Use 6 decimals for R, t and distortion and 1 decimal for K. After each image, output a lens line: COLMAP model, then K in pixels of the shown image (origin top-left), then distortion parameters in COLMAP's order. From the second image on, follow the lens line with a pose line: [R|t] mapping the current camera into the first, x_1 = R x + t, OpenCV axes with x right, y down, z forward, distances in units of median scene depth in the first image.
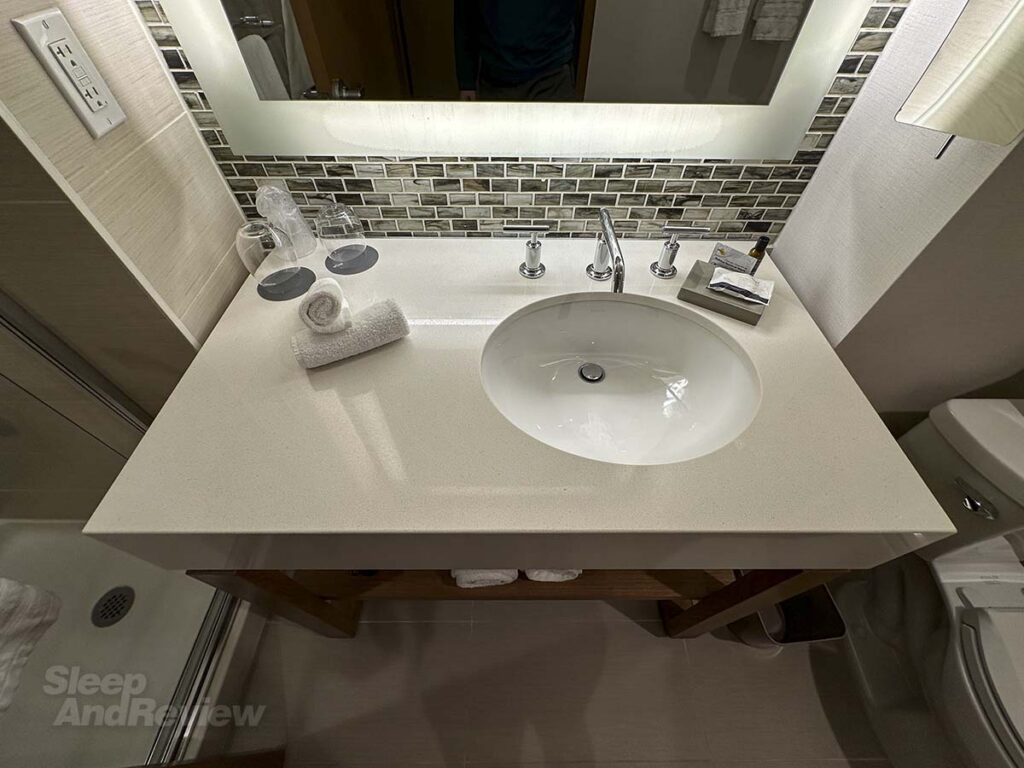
lens RADIAL K [[412.1, 0, 511.5], [0, 412.1, 380.6], [0, 0, 1]] dist [-0.001530, -0.000042]
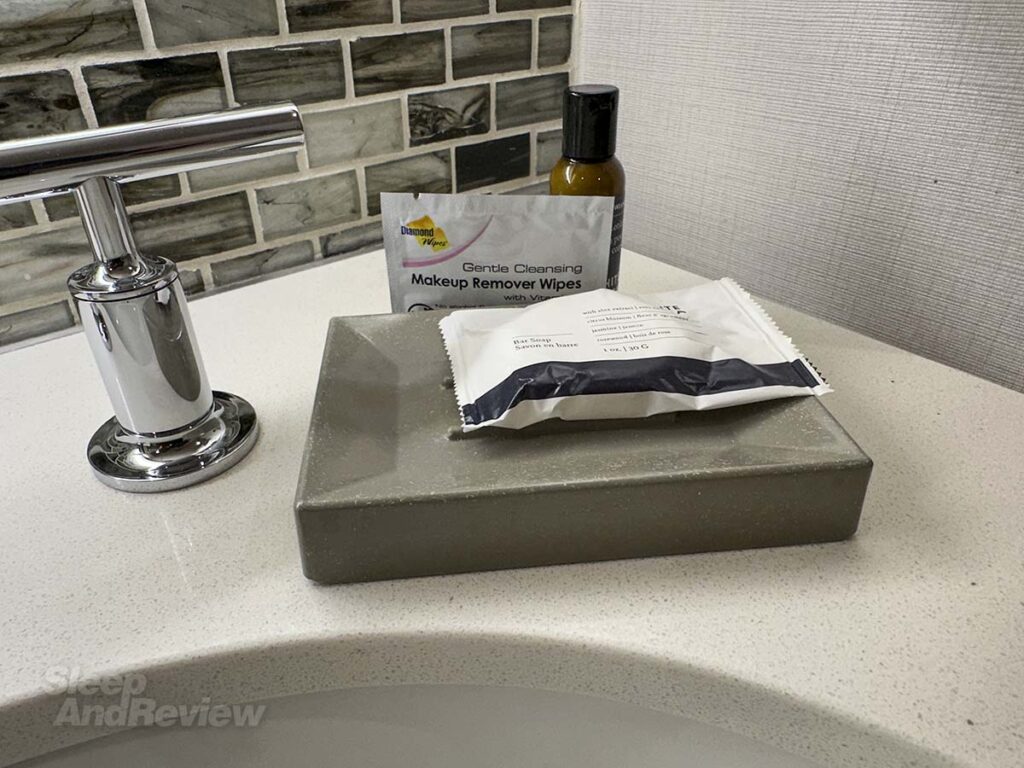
lens RADIAL K [[772.3, 0, 507.2], [0, 772.3, 390.7], [0, 0, 1]] dist [0.043840, -0.041449]
pose [[0.784580, -0.346002, 0.514506, 0.326110], [0.493932, 0.850382, -0.181331, -0.167258], [-0.374786, 0.396400, 0.838095, 0.700460]]
